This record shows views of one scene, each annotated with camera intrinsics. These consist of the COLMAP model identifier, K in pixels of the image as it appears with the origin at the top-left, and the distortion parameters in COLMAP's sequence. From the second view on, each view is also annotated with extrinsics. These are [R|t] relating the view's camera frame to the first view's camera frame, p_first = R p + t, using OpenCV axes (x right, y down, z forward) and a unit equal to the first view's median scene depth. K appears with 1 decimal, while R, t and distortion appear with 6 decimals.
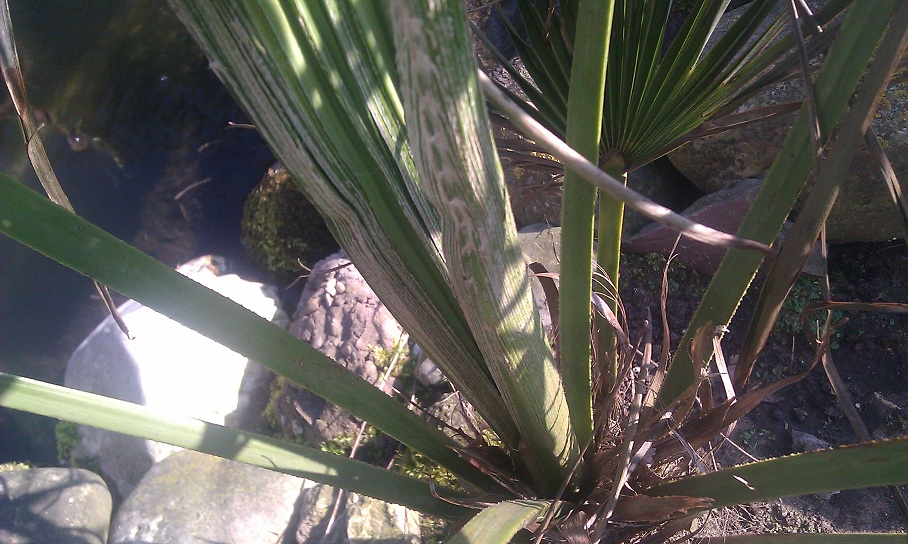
lens RADIAL K [[874.8, 0, 454.0], [0, 874.8, 272.0], [0, 0, 1]] dist [0.137980, -0.415917]
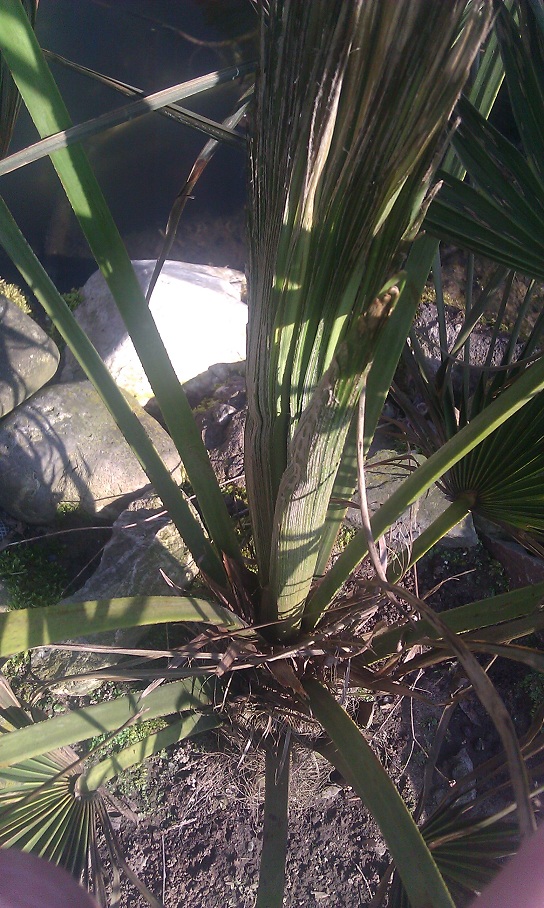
lens RADIAL K [[874.8, 0, 269.9], [0, 874.8, 442.9], [0, 0, 1]] dist [0.137980, -0.415917]
pose [[0.680872, 0.724001, -0.110614, 0.035223], [-0.708274, 0.689335, 0.152200, -0.095687], [0.186443, -0.025283, 0.982140, -0.200996]]
